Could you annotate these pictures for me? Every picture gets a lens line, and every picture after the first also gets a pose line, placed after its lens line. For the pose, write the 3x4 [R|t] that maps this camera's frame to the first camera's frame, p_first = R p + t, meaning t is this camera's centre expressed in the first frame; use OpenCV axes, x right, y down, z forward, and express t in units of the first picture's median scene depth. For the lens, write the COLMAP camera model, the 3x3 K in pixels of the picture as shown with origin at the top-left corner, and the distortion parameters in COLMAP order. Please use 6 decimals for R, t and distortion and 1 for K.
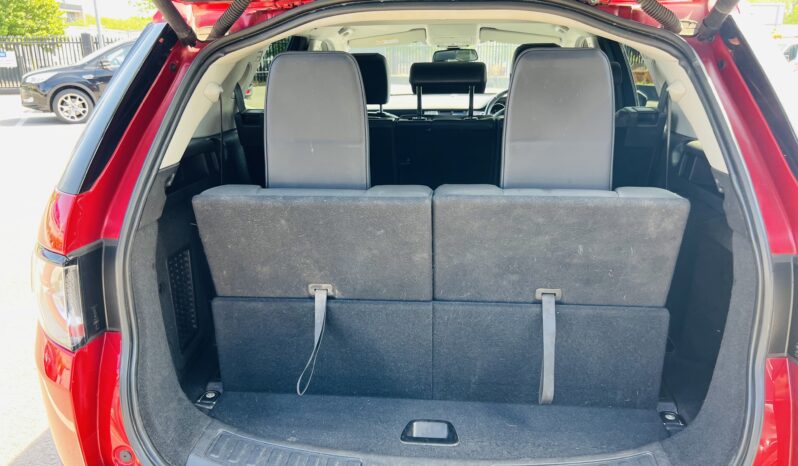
lens RADIAL K [[592.9, 0, 399.8], [0, 592.9, 233.2], [0, 0, 1]] dist [-0.022265, 0.003104]
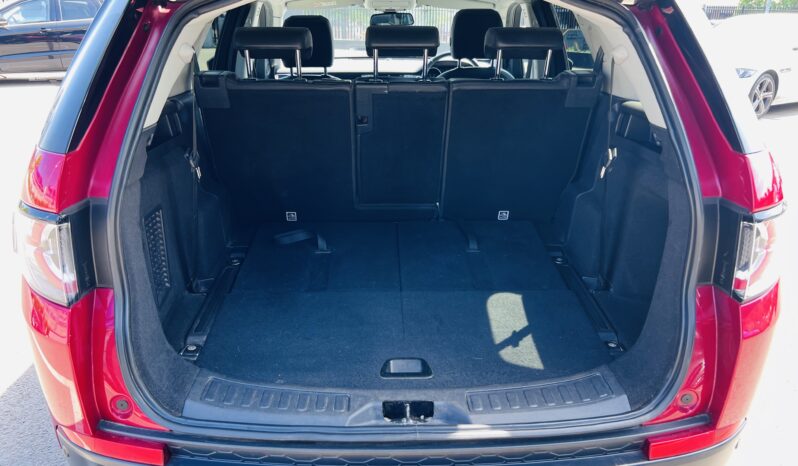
lens RADIAL K [[587.2, 0, 399.0], [0, 587.2, 233.0], [0, 0, 1]] dist [-0.004528, -0.008183]
pose [[0.992394, -0.028123, 0.119851, -0.089699], [0.021053, 0.997985, 0.059851, 0.020179], [-0.121292, -0.056872, 0.990986, -0.071897]]
